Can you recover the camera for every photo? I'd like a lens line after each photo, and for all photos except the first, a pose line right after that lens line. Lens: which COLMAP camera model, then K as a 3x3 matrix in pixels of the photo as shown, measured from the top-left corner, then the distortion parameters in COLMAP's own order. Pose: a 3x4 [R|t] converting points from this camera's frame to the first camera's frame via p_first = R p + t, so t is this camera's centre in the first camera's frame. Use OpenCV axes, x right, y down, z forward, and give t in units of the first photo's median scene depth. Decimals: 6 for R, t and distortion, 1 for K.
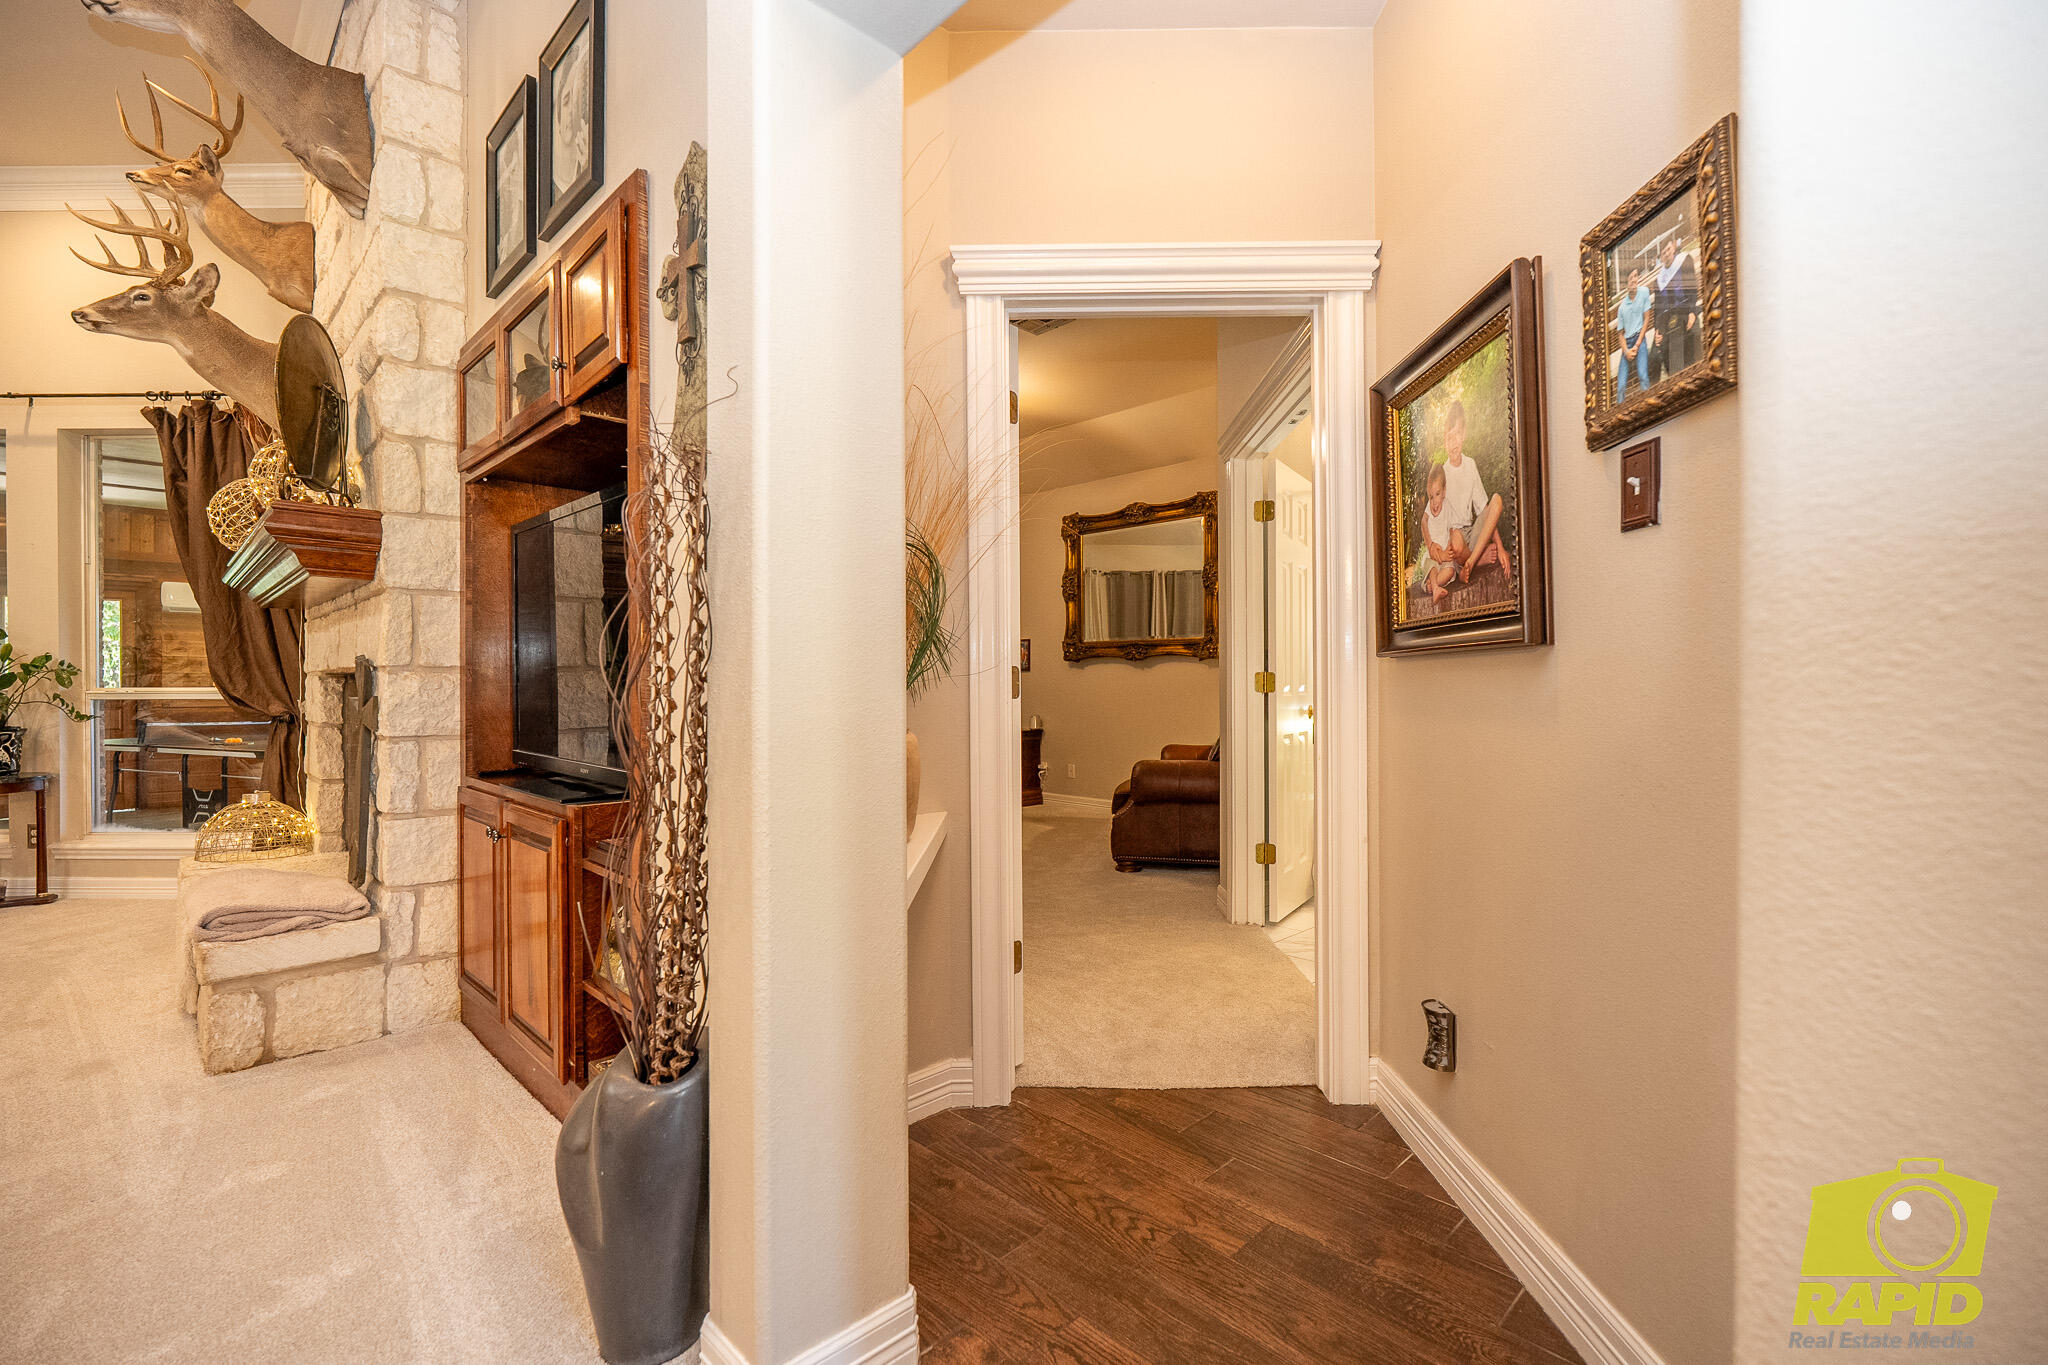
lens RADIAL K [[896.4, 0, 1022.1], [0, 896.4, 682.2], [0, 0, 1]] dist [-0.007353, 0.001161]
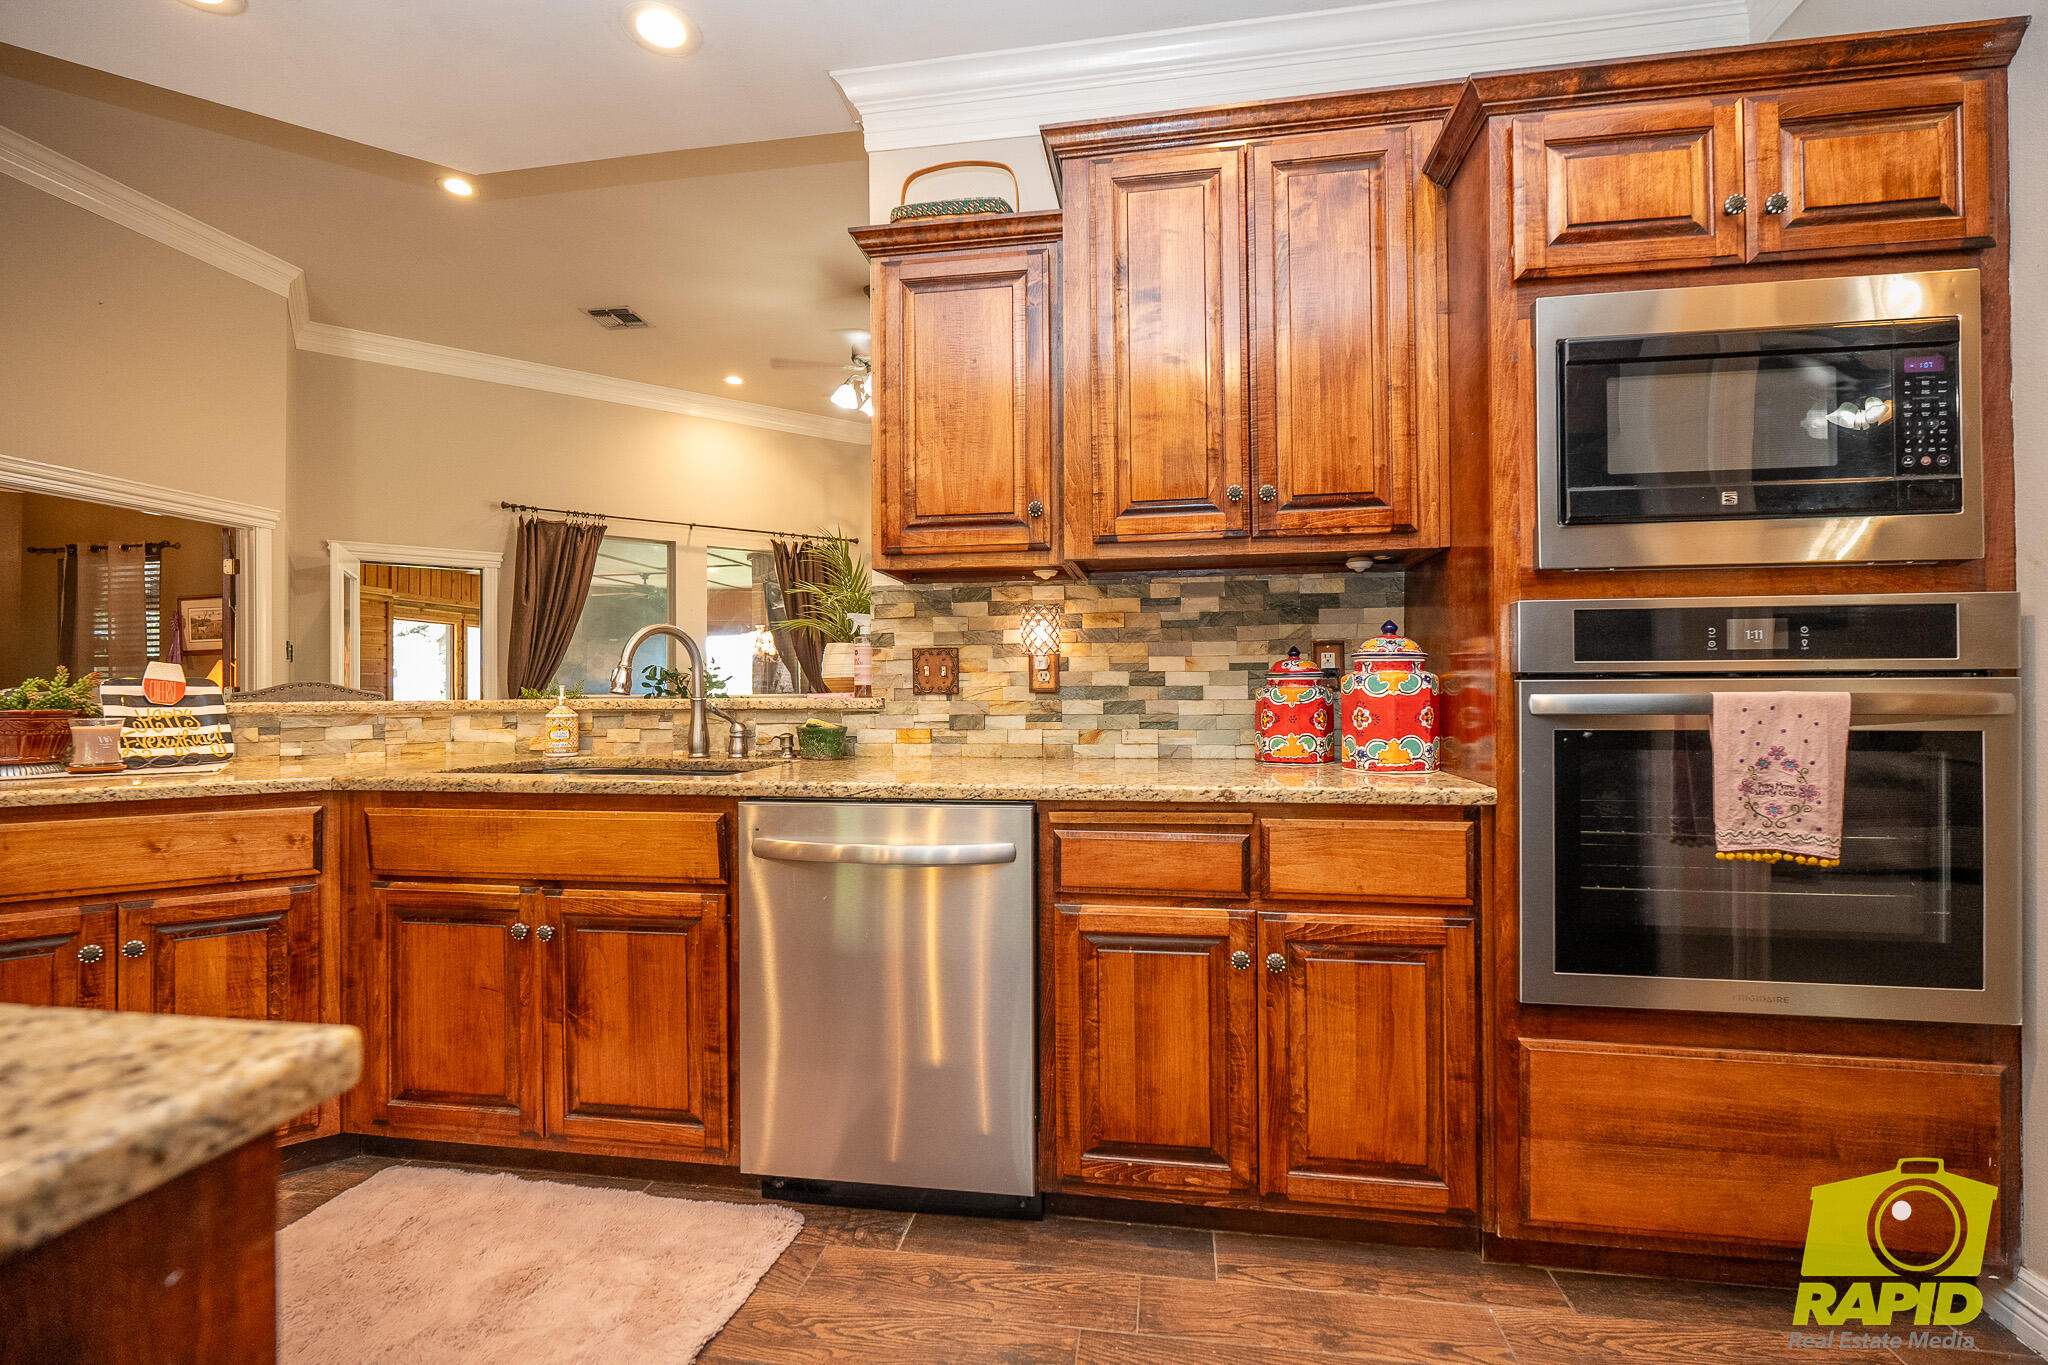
lens RADIAL K [[896.4, 0, 1021.6], [0, 896.4, 685.4], [0, 0, 1]] dist [-0.007353, 0.001161]
pose [[0.807895, 0.002816, 0.589320, -1.646388], [0.005632, 0.999906, -0.012499, 0.013644], [-0.589300, 0.013417, 0.807803, -0.772027]]
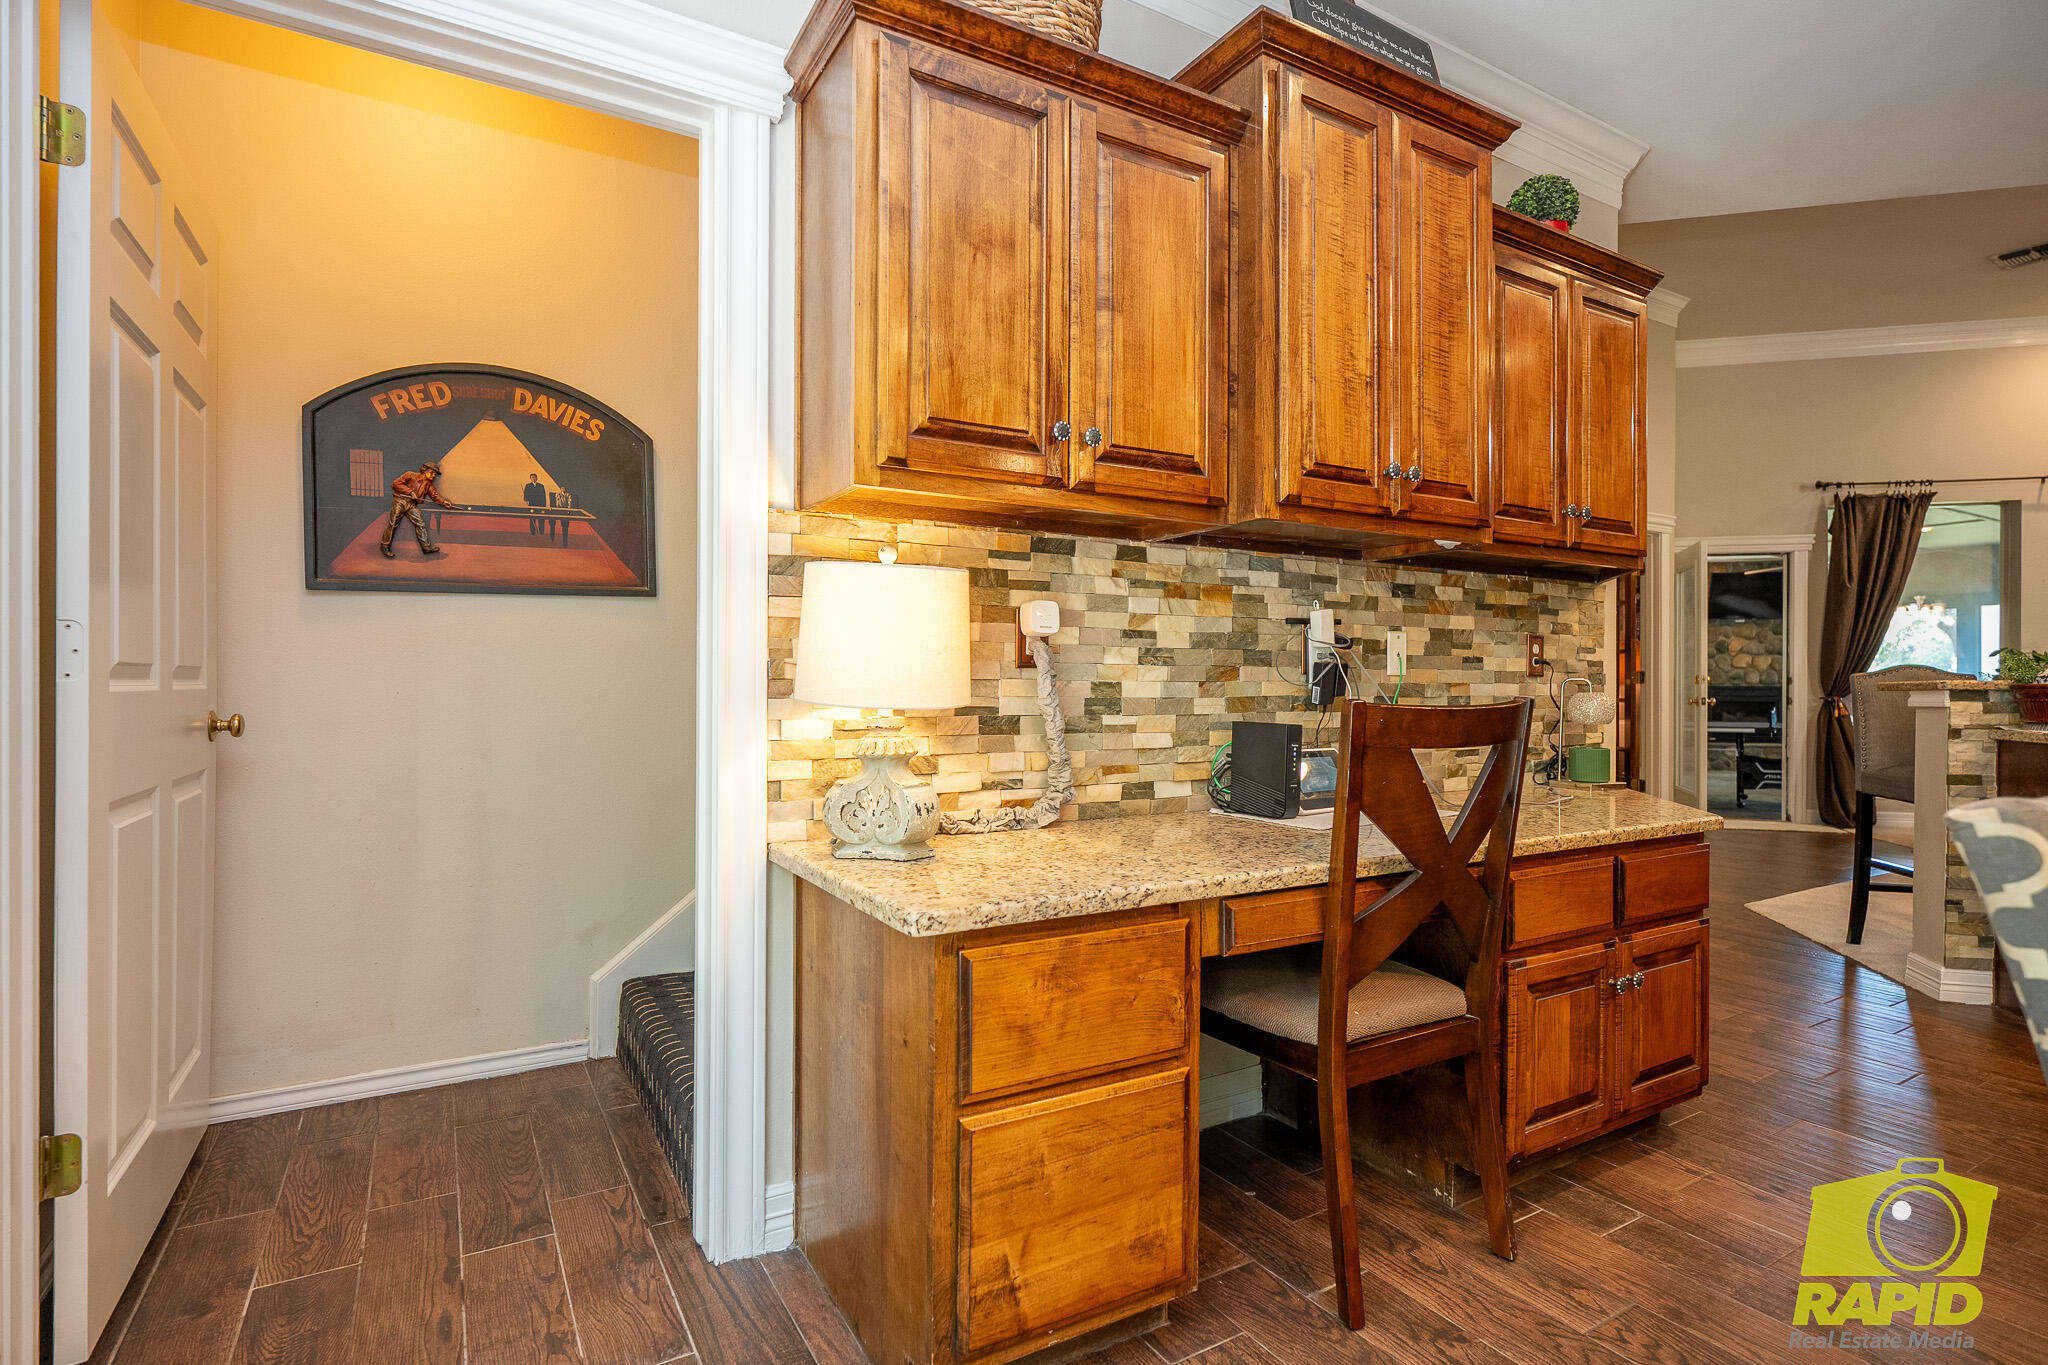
lens RADIAL K [[1002.4, 0, 1022.3], [0, 1002.4, 685.1], [0, 0, 1]] dist [-0.001087, -0.001181]
pose [[0.968397, 0.009673, -0.249228, -2.329951], [-0.009870, 0.999951, 0.000459, 0.025304], [0.249220, 0.002015, 0.968445, -0.955167]]
